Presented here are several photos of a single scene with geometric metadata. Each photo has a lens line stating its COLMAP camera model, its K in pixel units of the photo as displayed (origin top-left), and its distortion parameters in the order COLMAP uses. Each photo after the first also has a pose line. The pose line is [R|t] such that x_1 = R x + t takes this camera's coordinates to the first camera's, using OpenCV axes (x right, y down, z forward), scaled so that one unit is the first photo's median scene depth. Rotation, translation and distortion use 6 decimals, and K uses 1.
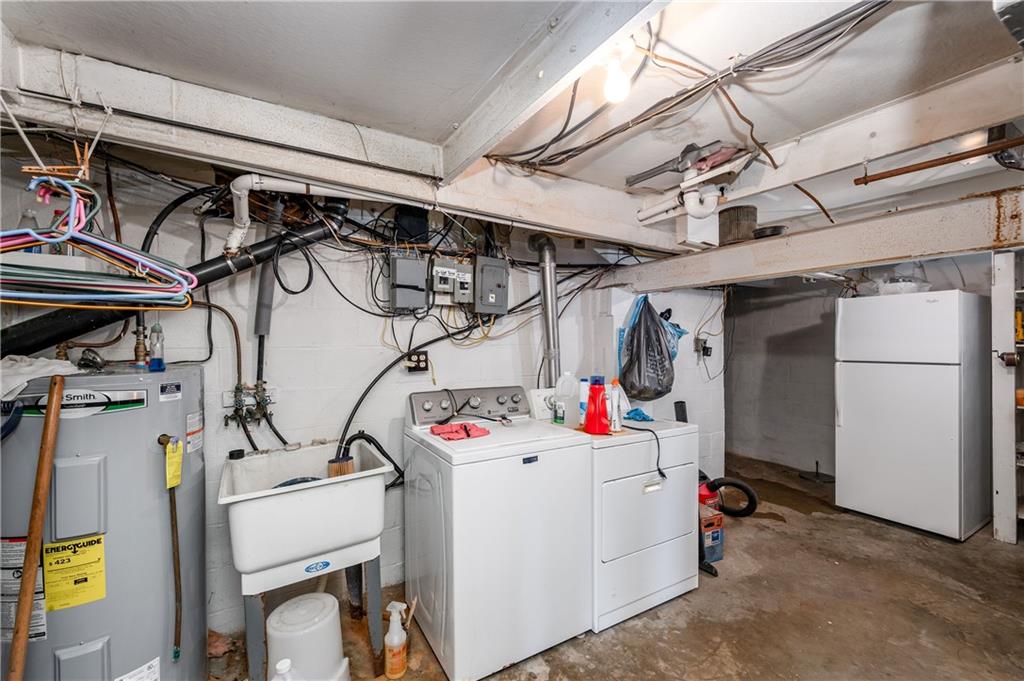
lens RADIAL K [[436.0, 0, 513.2], [0, 436.0, 344.4], [0, 0, 1]] dist [-0.003456, -0.000239]
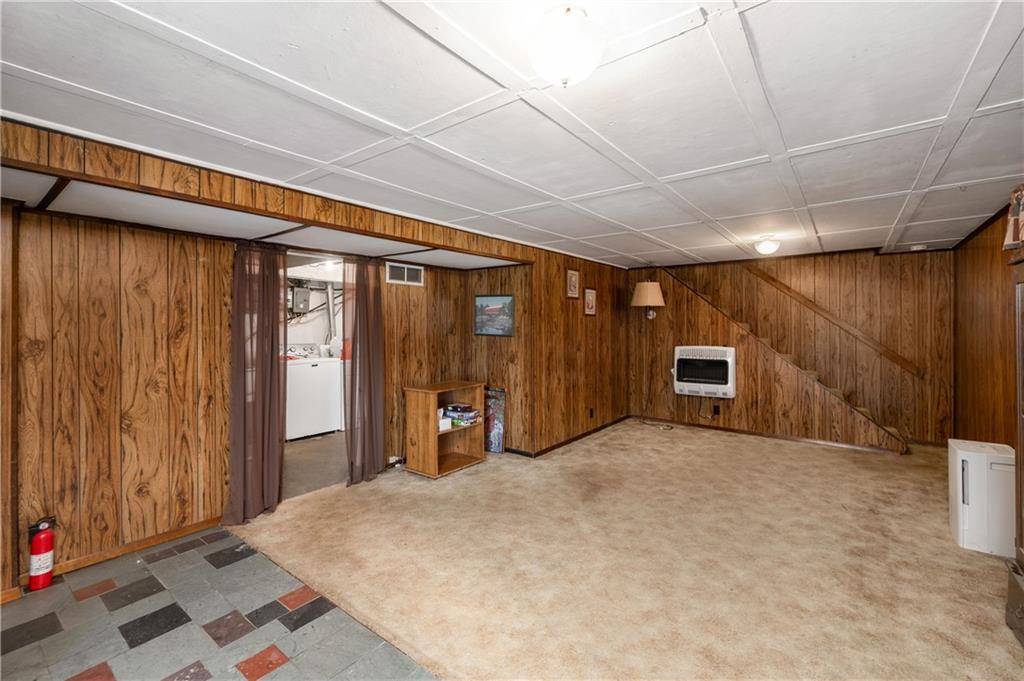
lens RADIAL K [[436.0, 0, 514.3], [0, 436.0, 331.9], [0, 0, 1]] dist [-0.003456, -0.000239]
pose [[0.931420, -0.003486, 0.363929, 0.157175], [0.000116, 0.999957, 0.009281, 0.011542], [-0.363946, -0.008602, 0.931380, -1.525506]]
